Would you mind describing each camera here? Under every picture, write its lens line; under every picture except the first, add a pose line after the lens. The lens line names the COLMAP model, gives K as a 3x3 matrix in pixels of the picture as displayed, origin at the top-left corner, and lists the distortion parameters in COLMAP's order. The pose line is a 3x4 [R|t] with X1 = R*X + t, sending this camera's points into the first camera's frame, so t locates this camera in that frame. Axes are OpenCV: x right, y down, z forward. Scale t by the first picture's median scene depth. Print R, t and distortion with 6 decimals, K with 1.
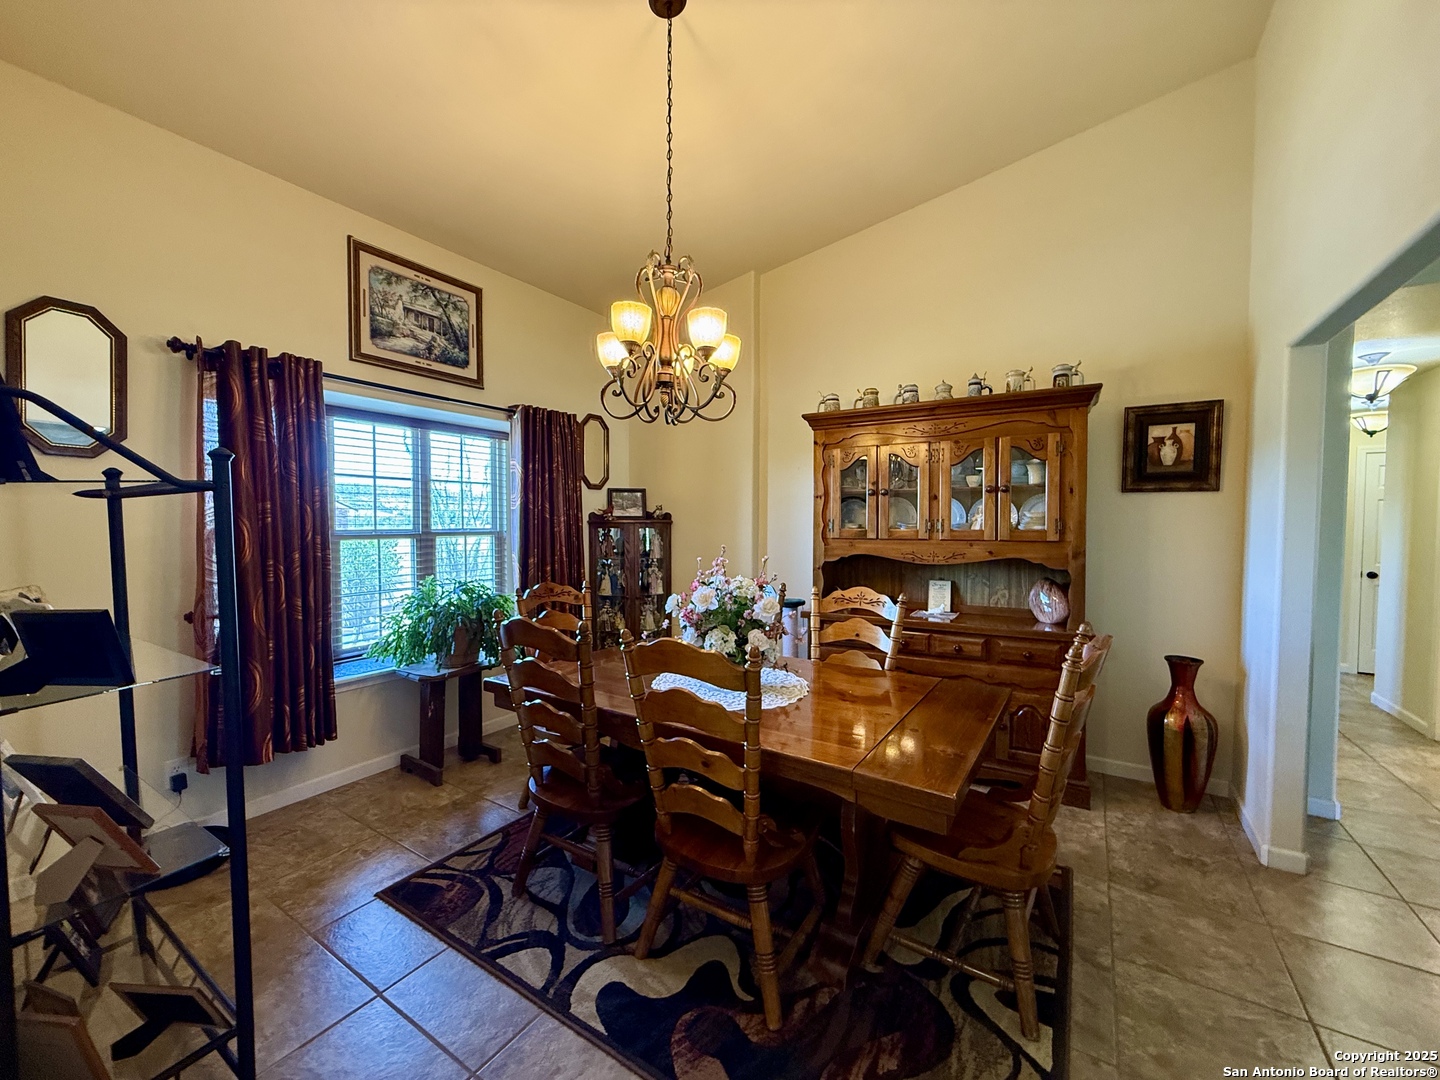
lens RADIAL K [[573.0, 0, 714.7], [0, 573.0, 542.0], [0, 0, 1]] dist [0.001749, 0.000098]
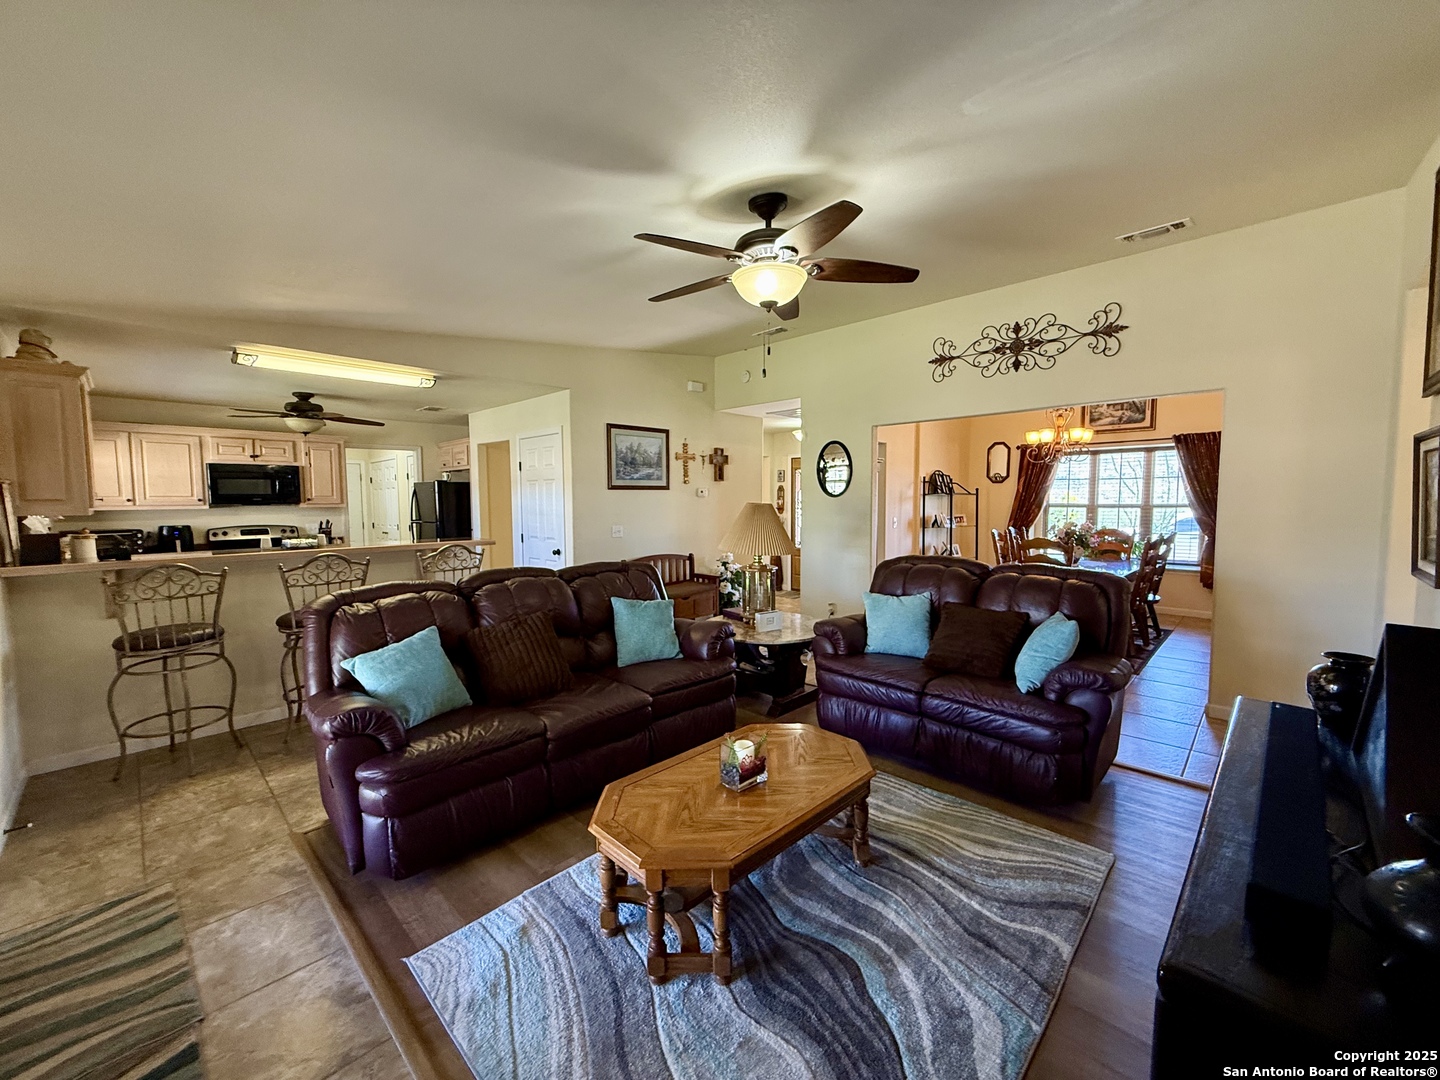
lens RADIAL K [[573.0, 0, 719.7], [0, 573.0, 537.5], [0, 0, 1]] dist [0.001749, 0.000098]
pose [[-0.195485, 0.065713, -0.978503, 1.674090], [-0.030180, 0.996877, 0.072976, -0.006783], [0.980242, 0.043797, -0.192891, -0.027428]]
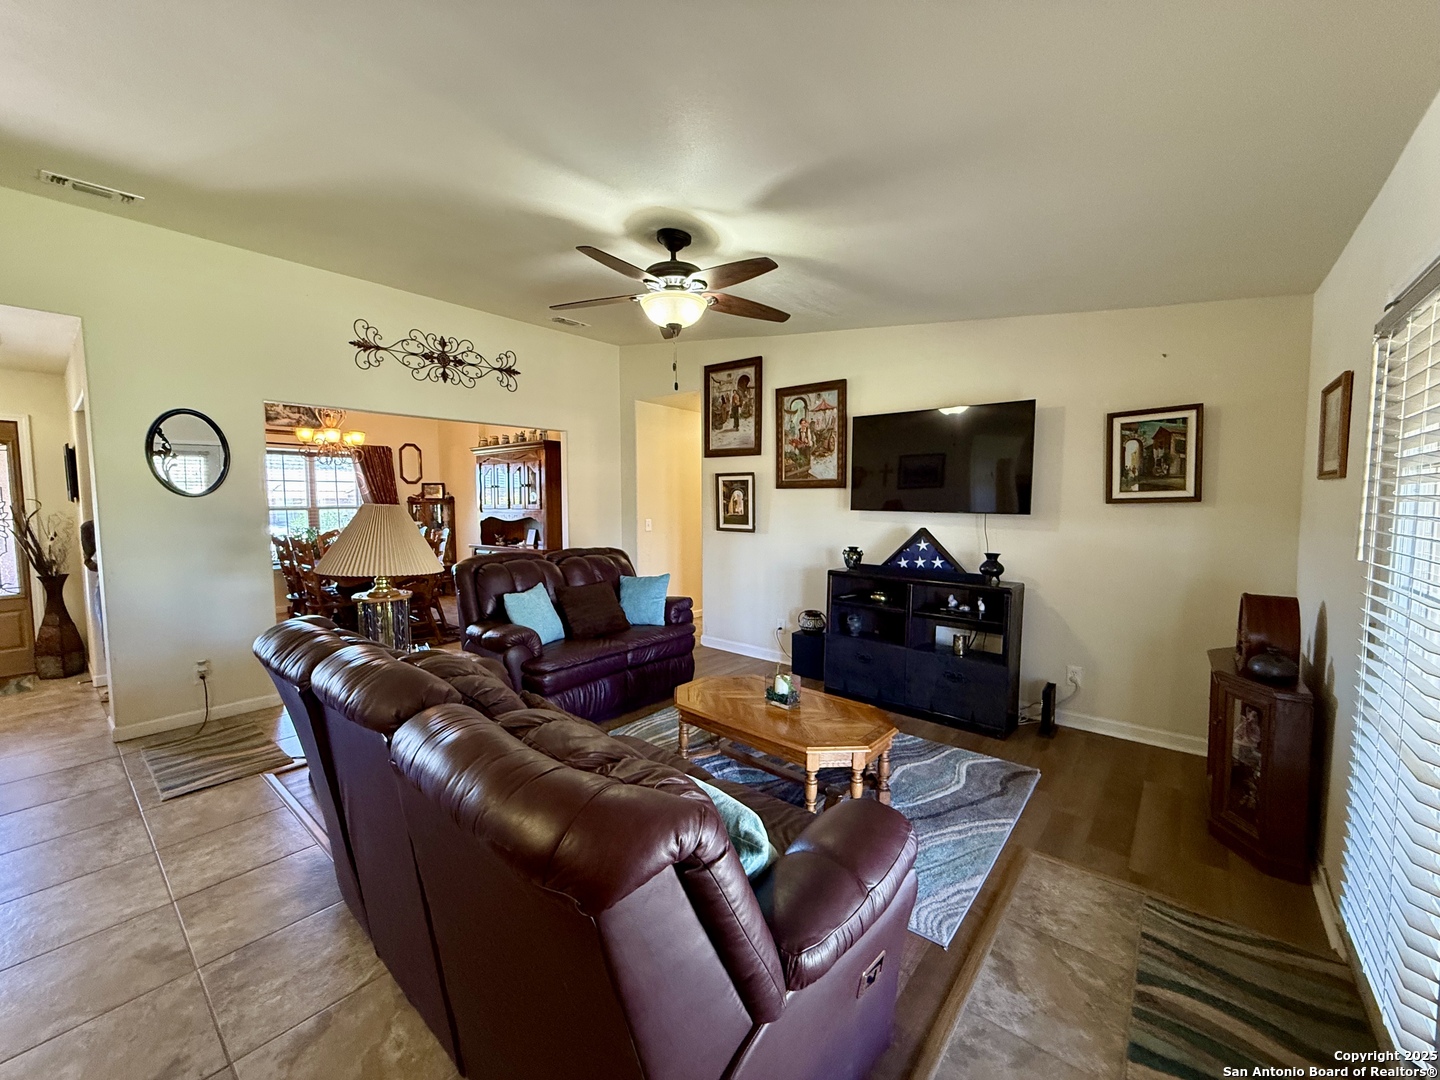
lens RADIAL K [[573.0, 0, 711.9], [0, 573.0, 535.7], [0, 0, 1]] dist [0.001749, 0.000098]
pose [[0.991292, 0.004502, -0.131608, 1.165591], [-0.000658, 0.999572, 0.029230, 0.022941], [0.131683, -0.028889, 0.990871, -0.827500]]
